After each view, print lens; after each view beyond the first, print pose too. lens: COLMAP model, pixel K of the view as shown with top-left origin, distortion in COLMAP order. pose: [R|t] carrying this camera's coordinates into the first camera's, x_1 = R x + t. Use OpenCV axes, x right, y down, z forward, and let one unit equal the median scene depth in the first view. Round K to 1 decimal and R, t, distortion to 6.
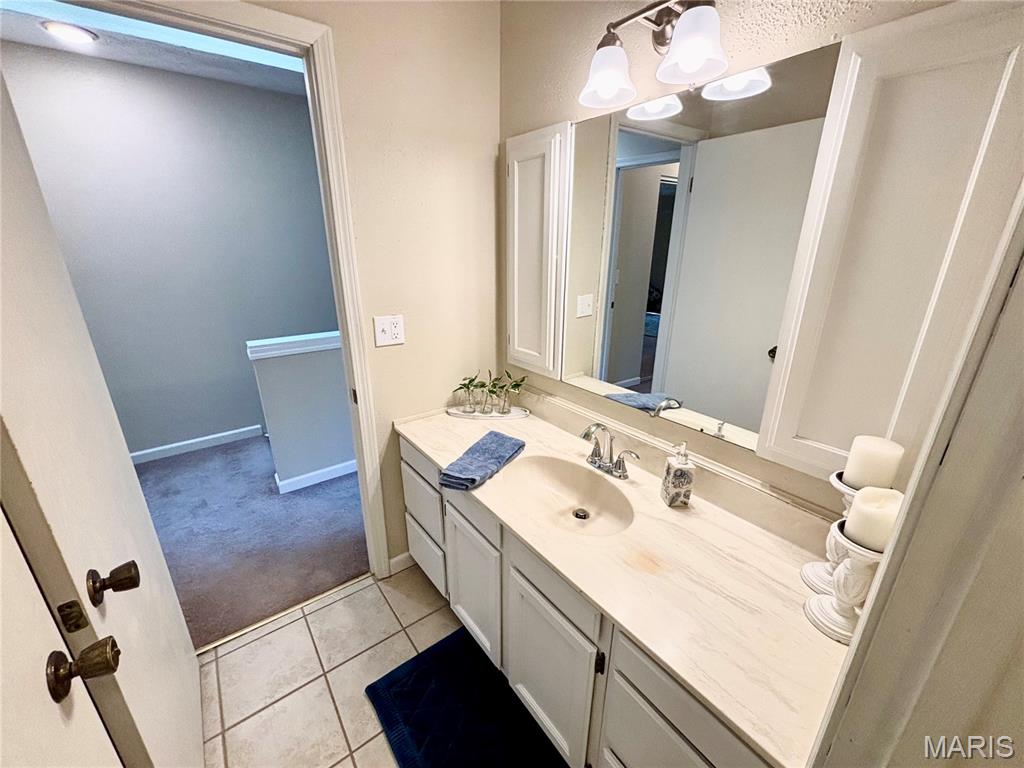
lens RADIAL K [[416.0, 0, 512.9], [0, 416.0, 385.9], [0, 0, 1]] dist [0.007885, -0.001324]
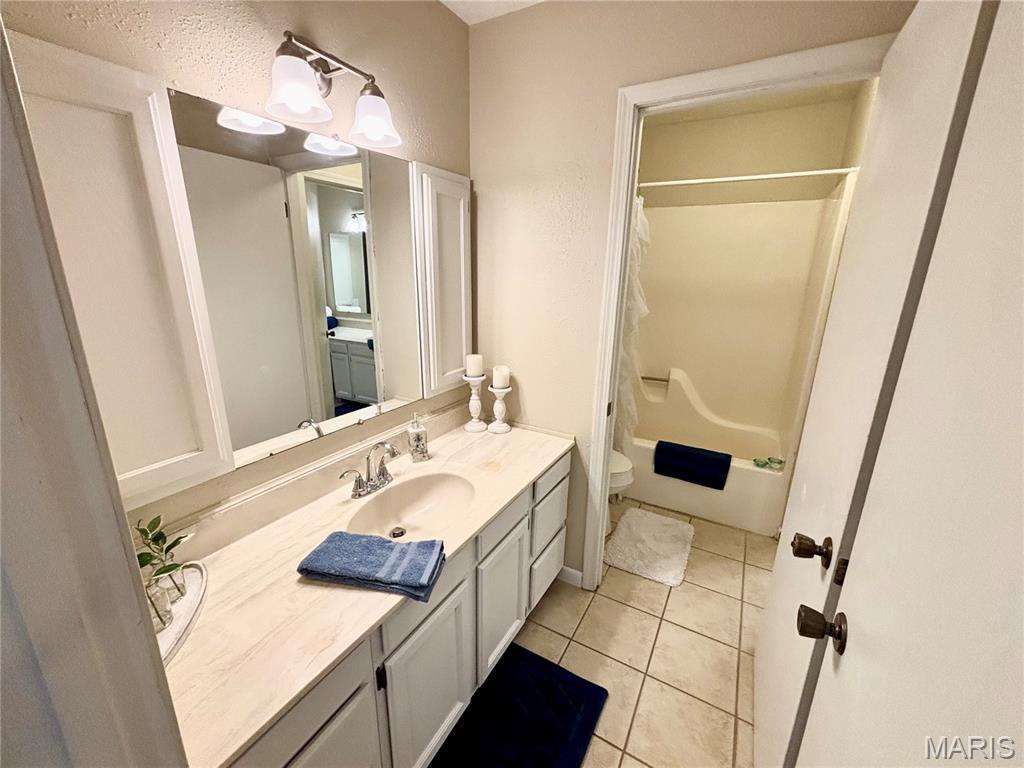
lens RADIAL K [[416.0, 0, 513.5], [0, 416.0, 384.3], [0, 0, 1]] dist [0.007885, -0.001324]
pose [[-0.405282, -0.250912, 0.879084, -0.754851], [0.278871, 0.881833, 0.380264, -0.318808], [-0.870619, 0.399265, -0.287419, 0.909769]]
